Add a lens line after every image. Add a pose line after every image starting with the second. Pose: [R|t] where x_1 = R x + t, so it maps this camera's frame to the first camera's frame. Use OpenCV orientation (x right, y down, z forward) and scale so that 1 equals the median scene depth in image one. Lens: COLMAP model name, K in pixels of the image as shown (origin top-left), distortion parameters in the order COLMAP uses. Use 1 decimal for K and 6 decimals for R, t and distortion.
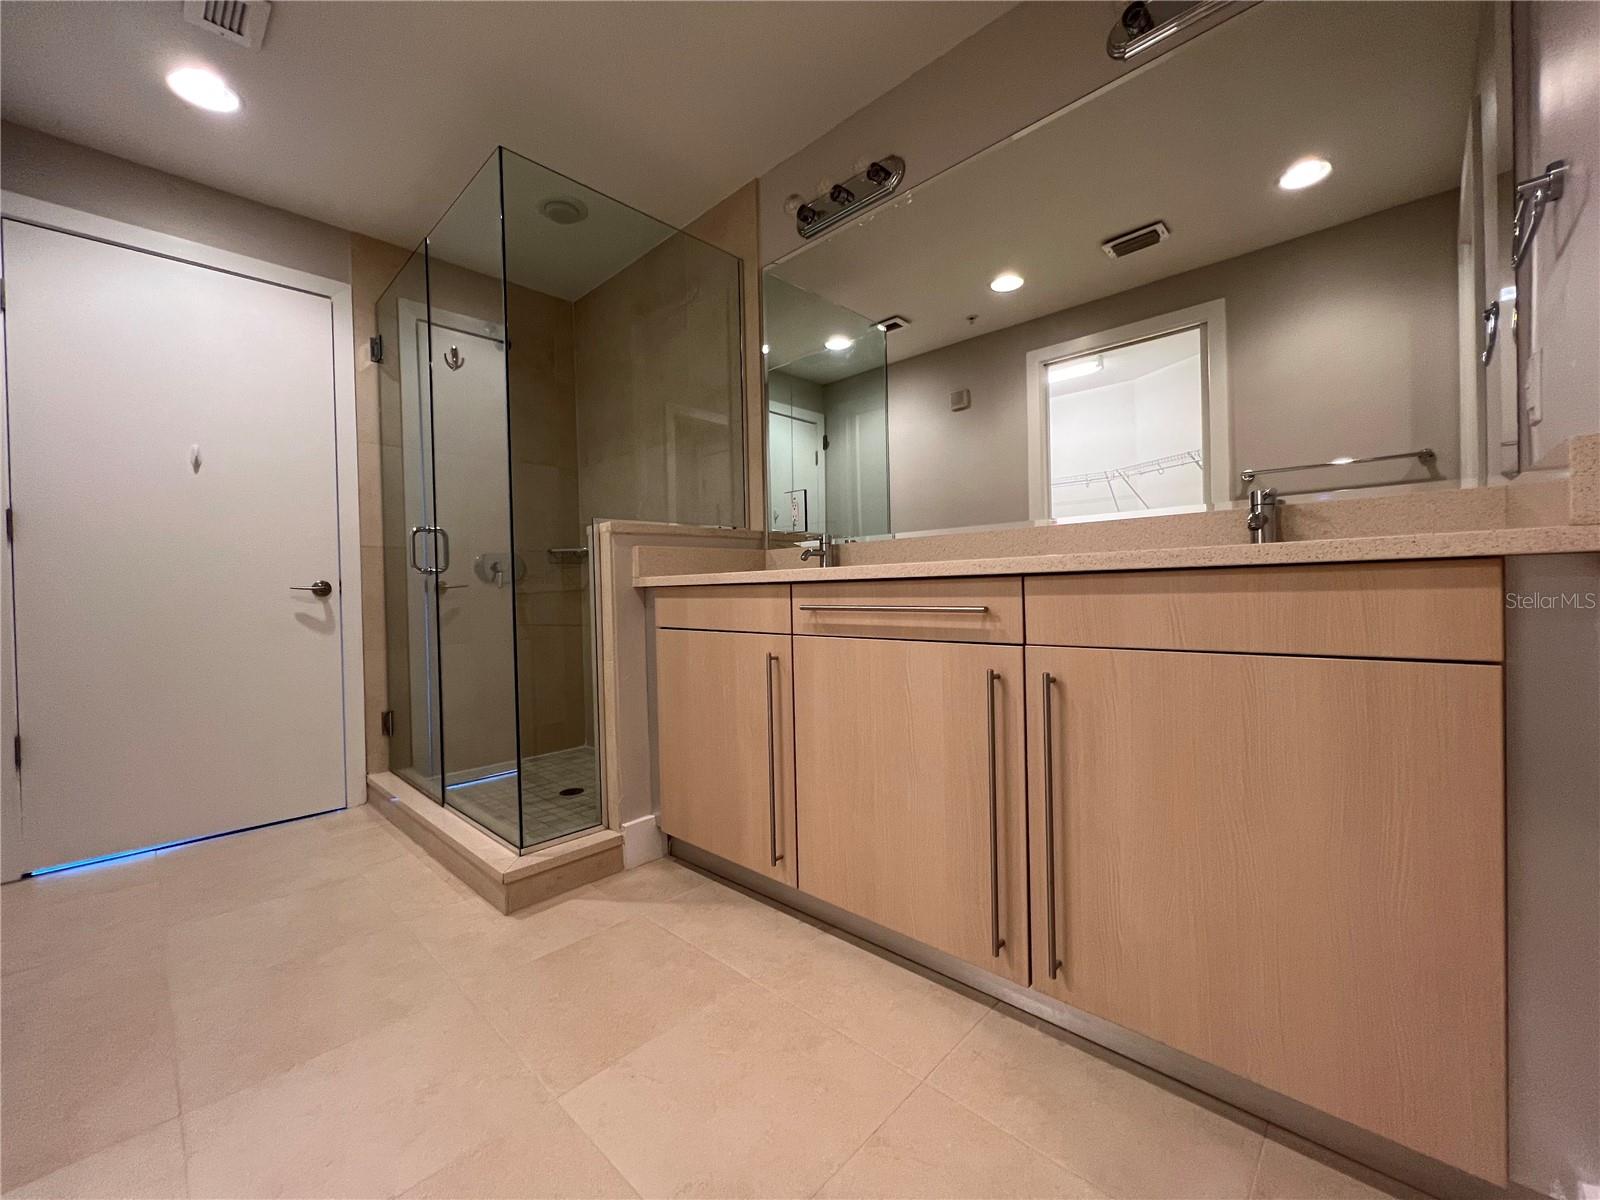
lens RADIAL K [[640.7, 0, 794.2], [0, 640.7, 599.5], [0, 0, 1]] dist [-0.001524, 0.000281]
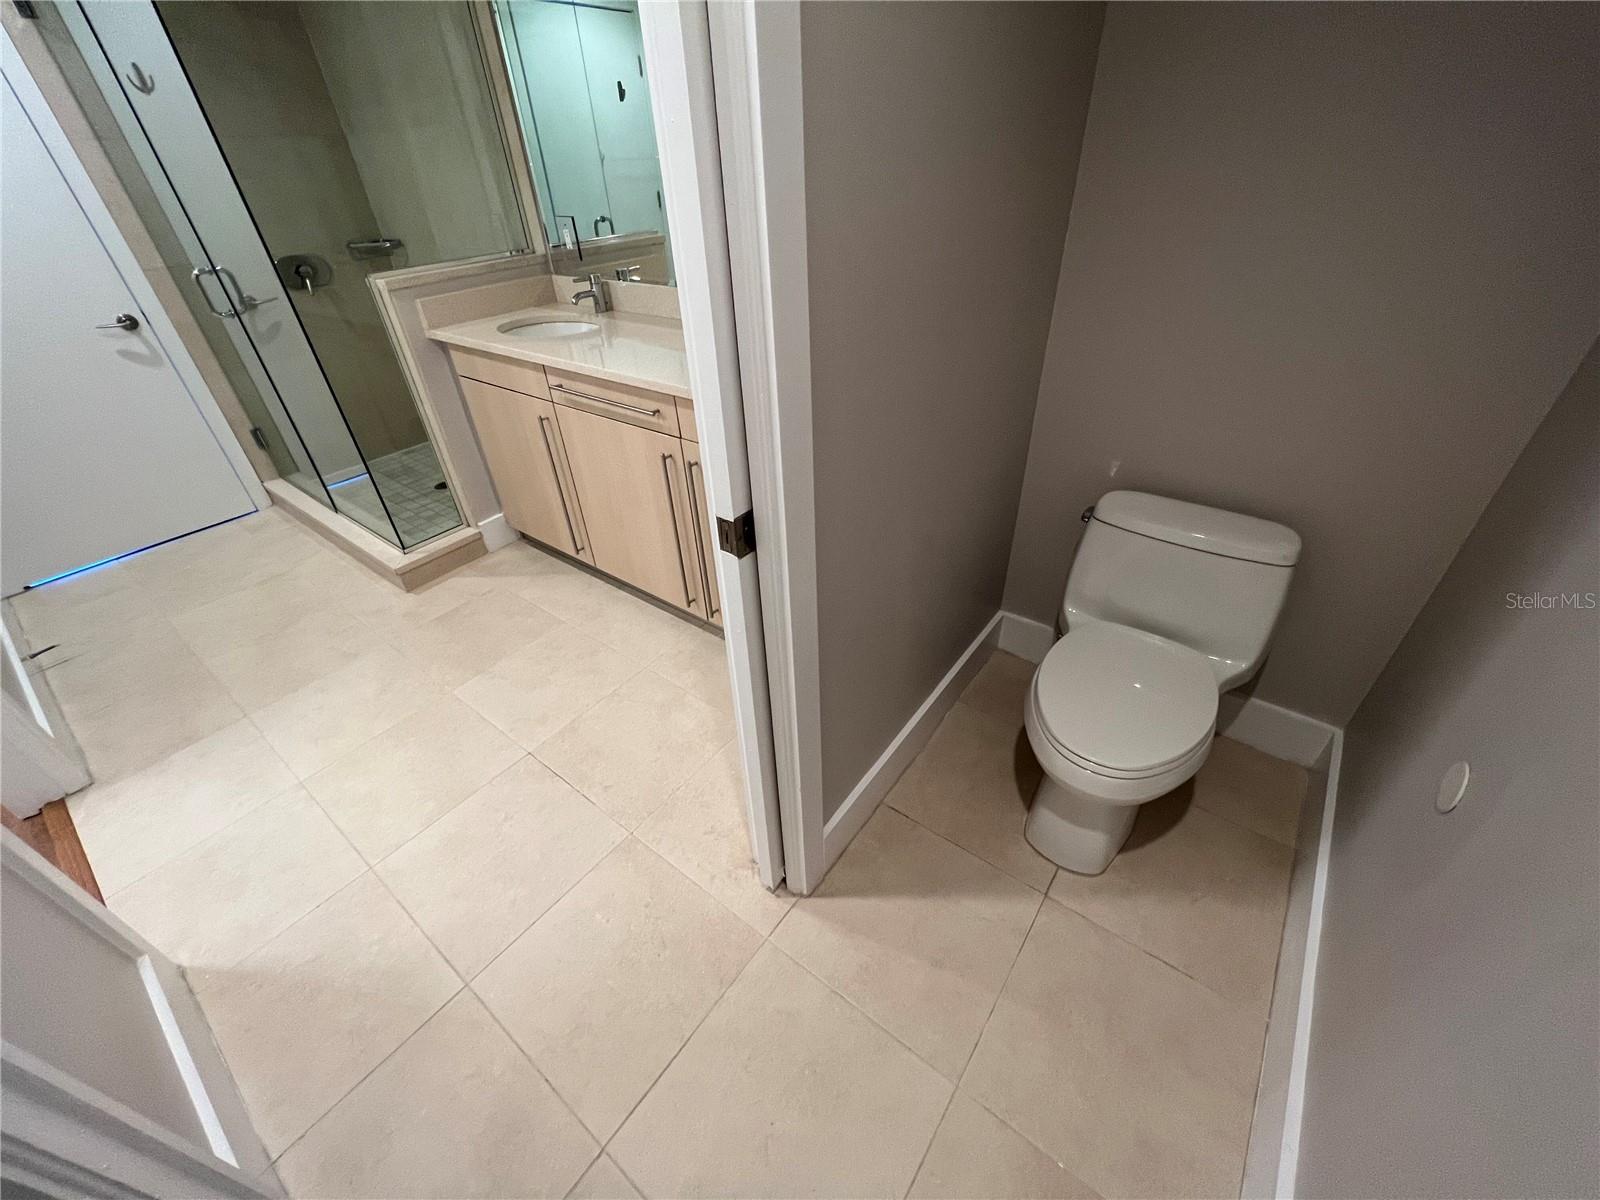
lens RADIAL K [[640.7, 0, 794.2], [0, 640.7, 599.5], [0, 0, 1]] dist [-0.001524, 0.000281]
pose [[0.993641, -0.079402, 0.079828, 0.275353], [0.020498, 0.824717, 0.565174, -0.269680], [-0.110712, -0.559943, 0.821101, -0.282067]]
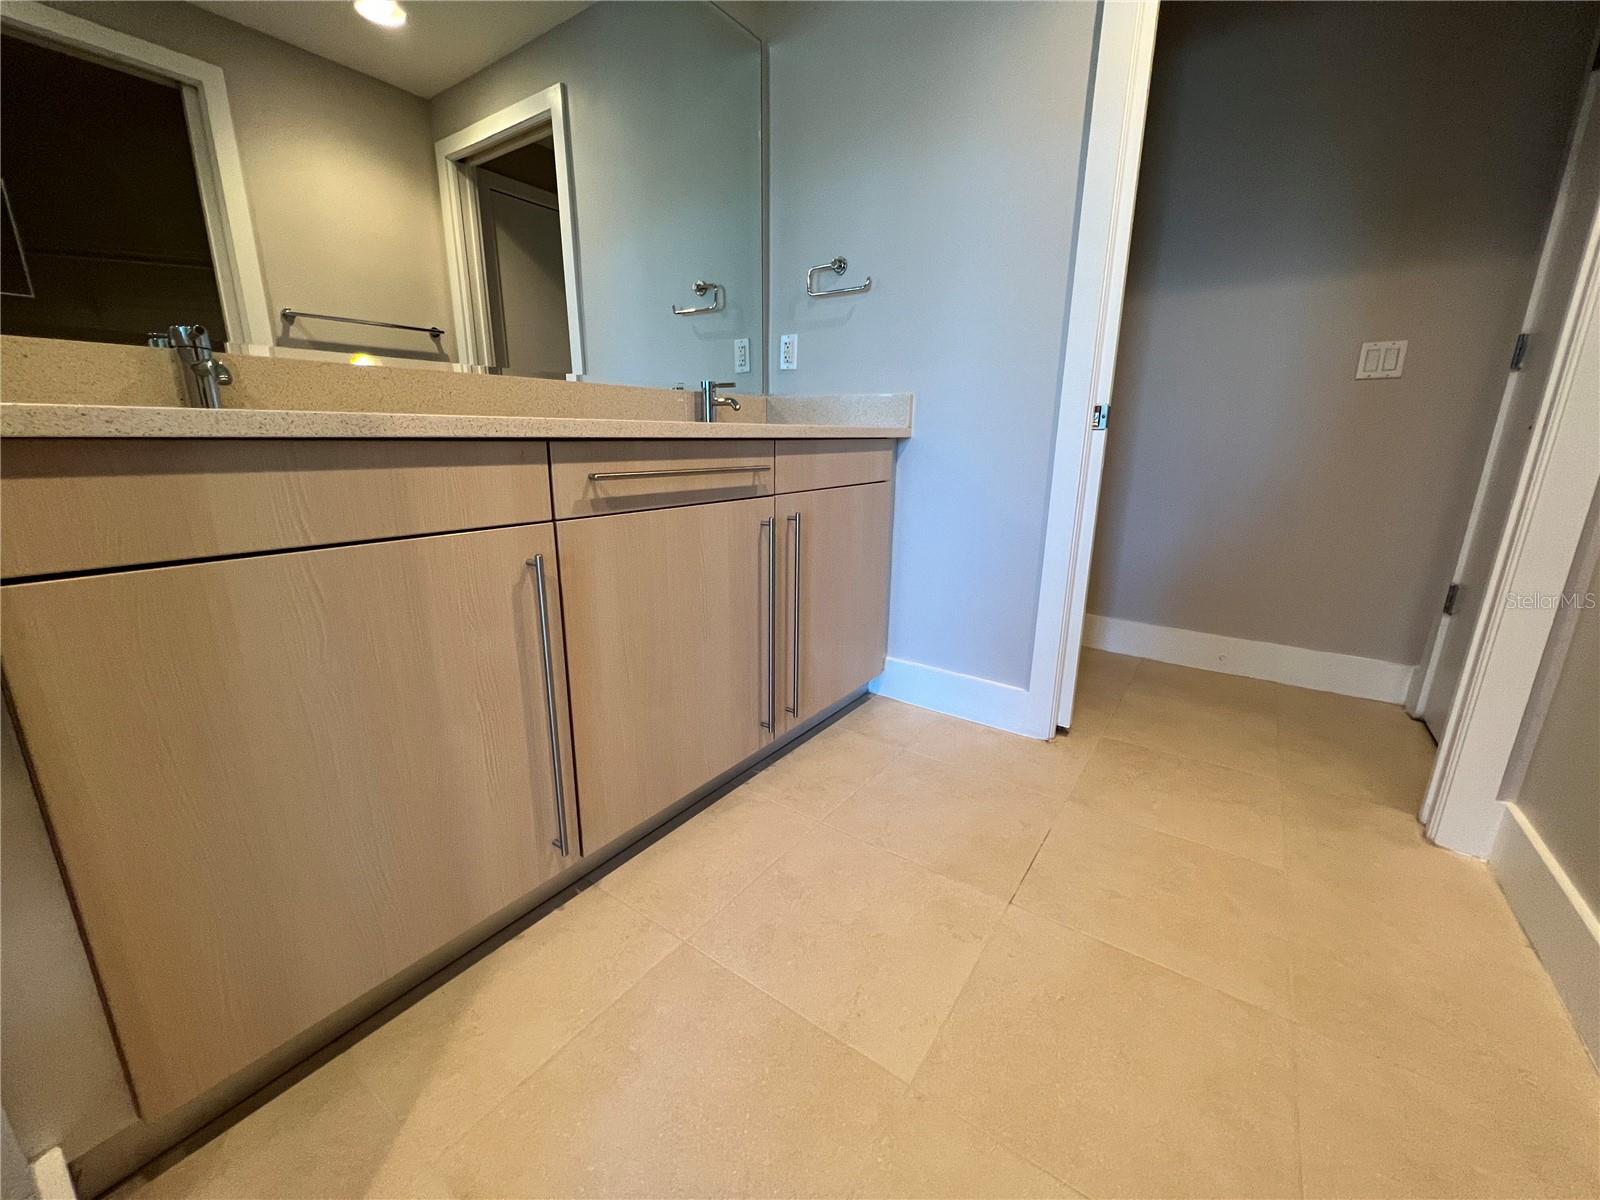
lens RADIAL K [[640.7, 0, 794.2], [0, 640.7, 599.5], [0, 0, 1]] dist [-0.001524, 0.000281]
pose [[-0.149575, -0.227221, 0.962288, -0.542401], [0.008844, 0.972890, 0.231099, -0.012519], [-0.988711, 0.043077, -0.143510, 0.671804]]
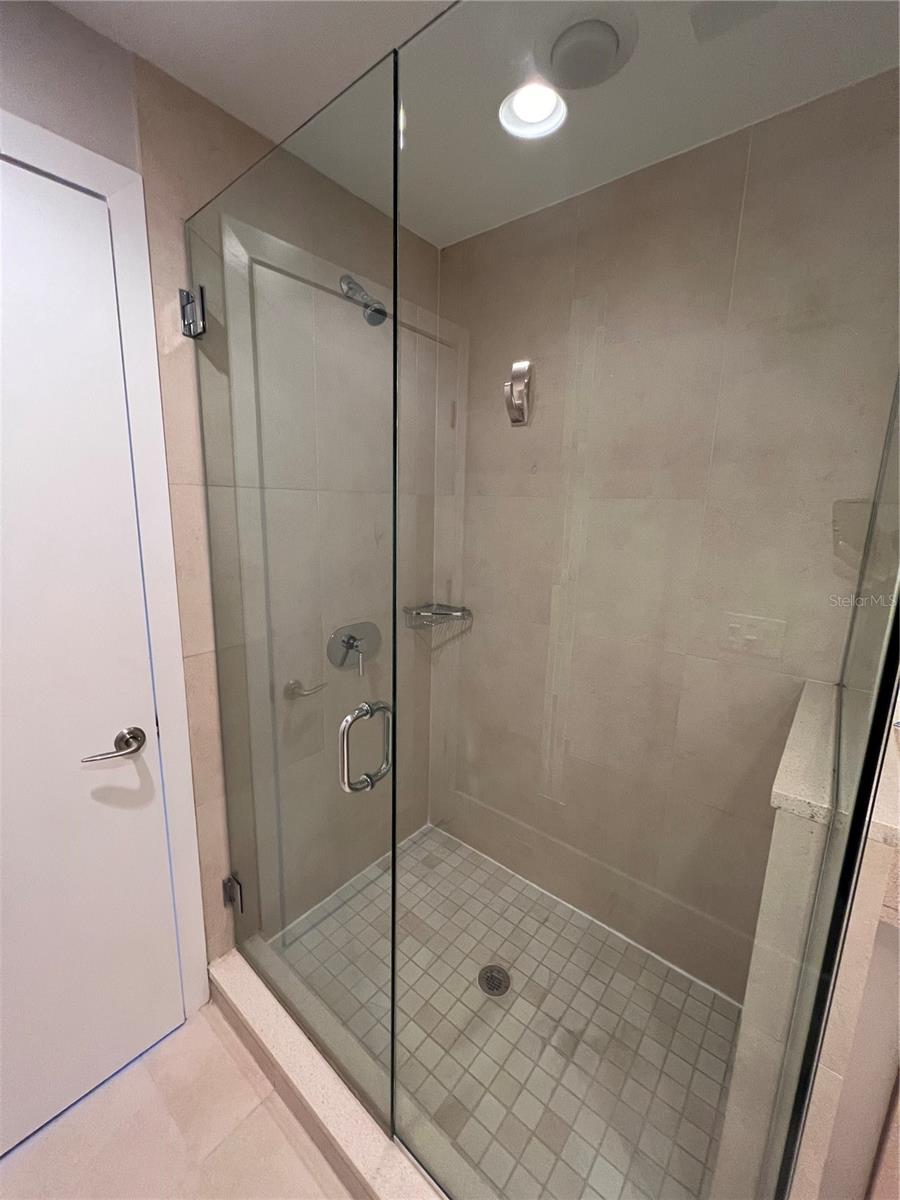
lens RADIAL K [[480.6, 0, 450.0], [0, 480.6, 600.0], [0, 0, 1]] dist [-0.001524, 0.000281]
pose [[0.995966, 0.034499, 0.082839, -0.616754], [-0.048833, 0.982853, 0.177806, -0.312287], [-0.075284, -0.181134, 0.980573, 0.716387]]
